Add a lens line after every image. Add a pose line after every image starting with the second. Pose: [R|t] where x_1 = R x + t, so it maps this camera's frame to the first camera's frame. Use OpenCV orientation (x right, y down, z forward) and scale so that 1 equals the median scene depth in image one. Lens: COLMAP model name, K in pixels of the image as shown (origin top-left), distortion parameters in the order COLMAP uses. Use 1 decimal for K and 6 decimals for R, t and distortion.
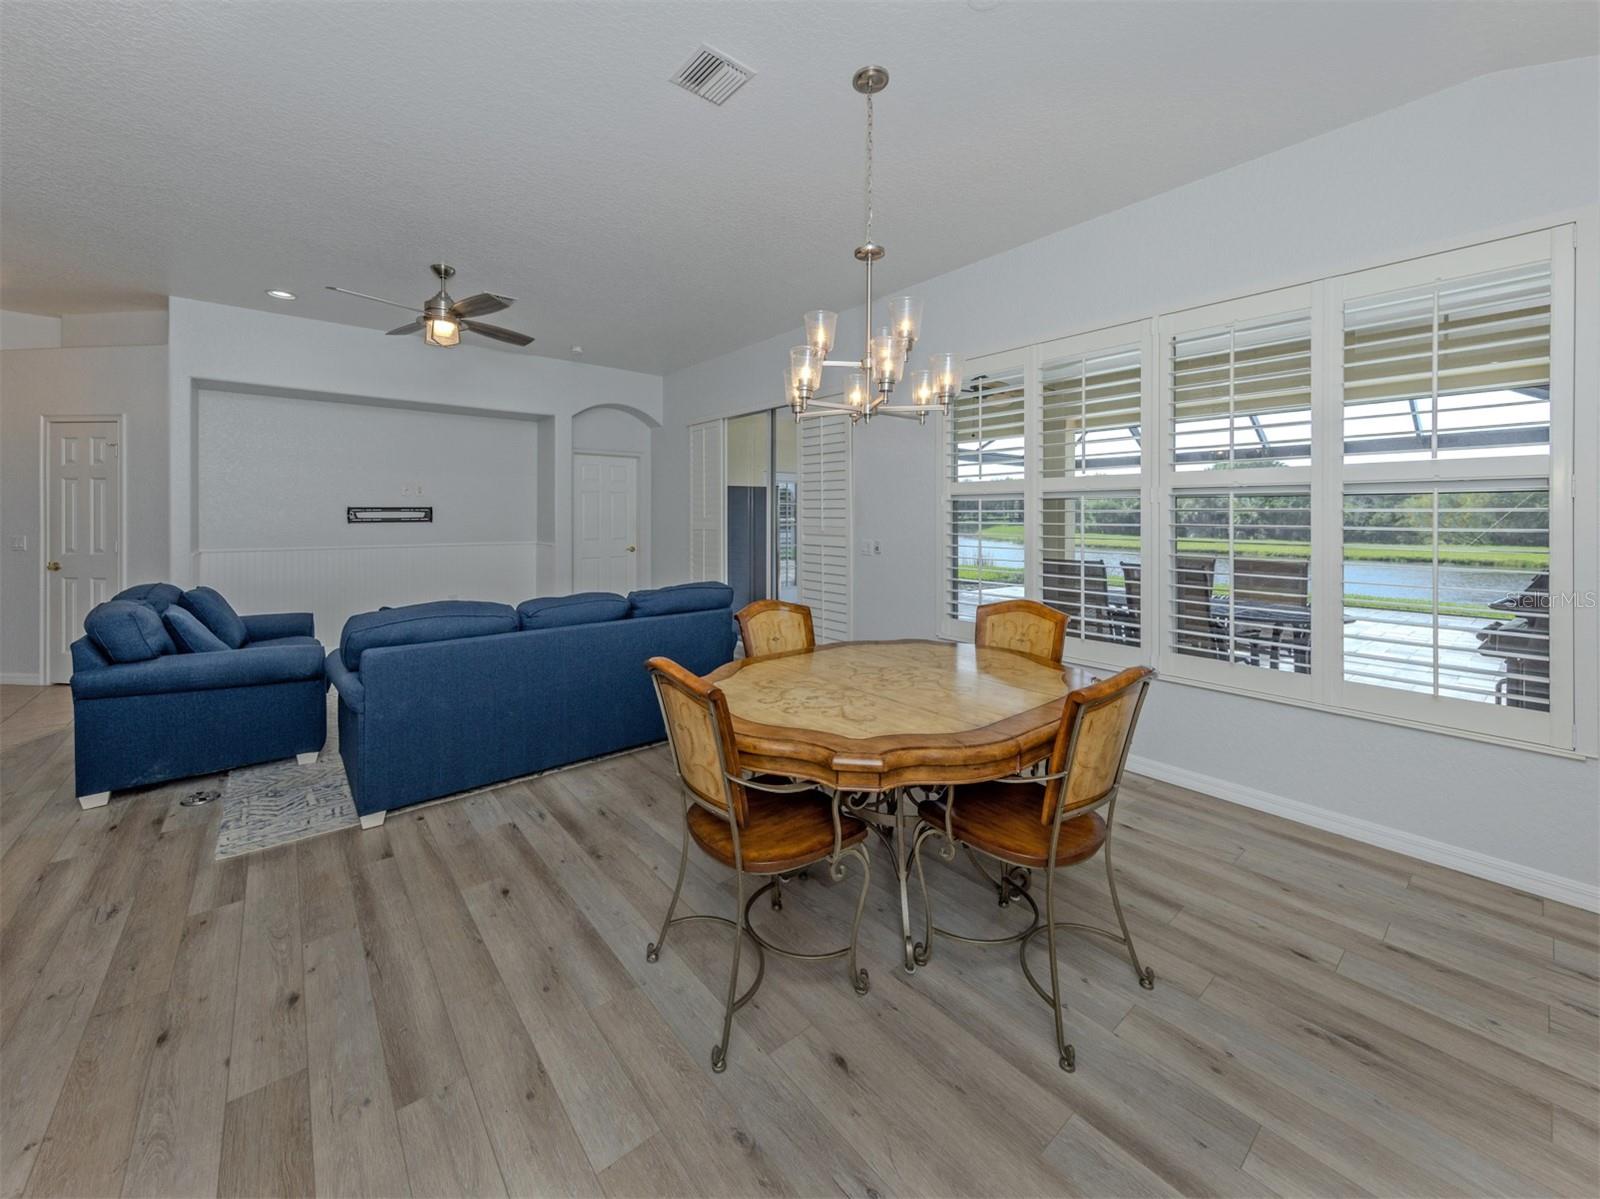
lens RADIAL K [[611.4, 0, 820.6], [0, 611.4, 563.7], [0, 0, 1]] dist [0.003304, -0.000286]
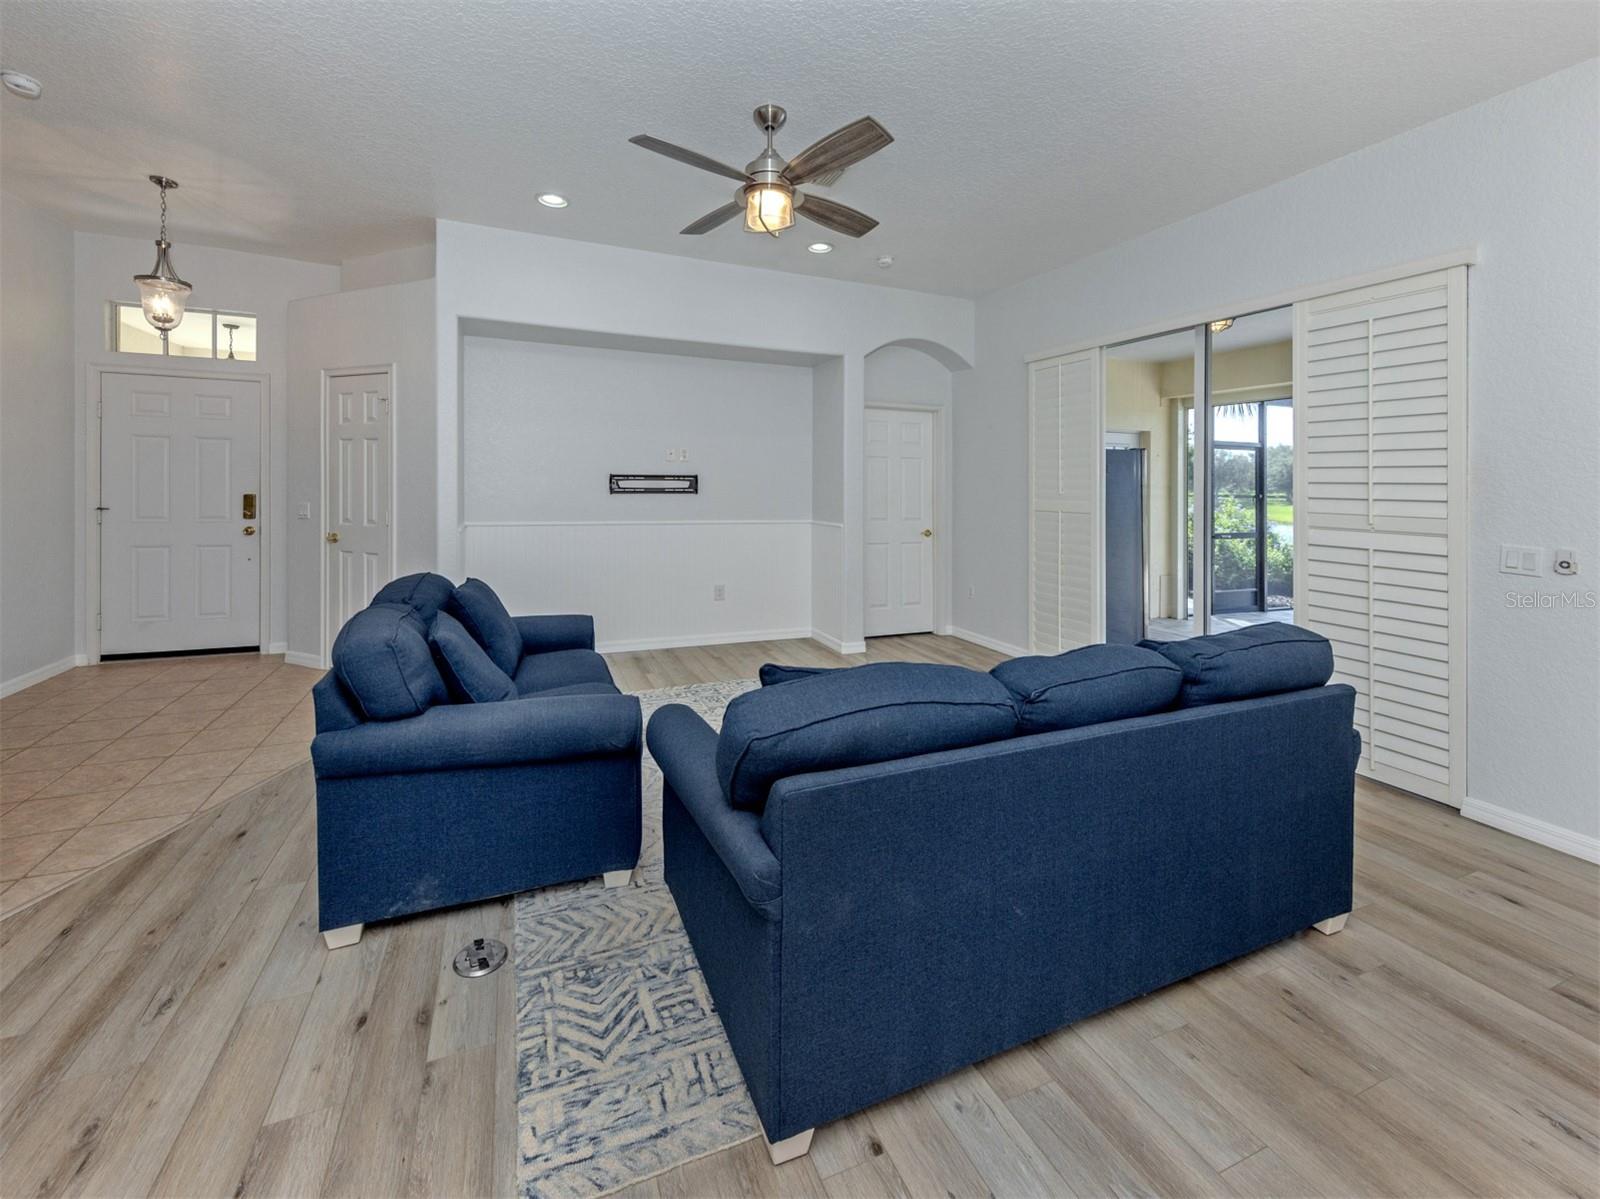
lens RADIAL K [[611.4, 0, 820.6], [0, 611.4, 563.7], [0, 0, 1]] dist [0.003304, -0.000286]
pose [[0.967606, 0.044865, -0.248447, -0.494248], [-0.033197, 0.998149, 0.050955, -0.040162], [0.250274, -0.041056, 0.967304, 0.460249]]
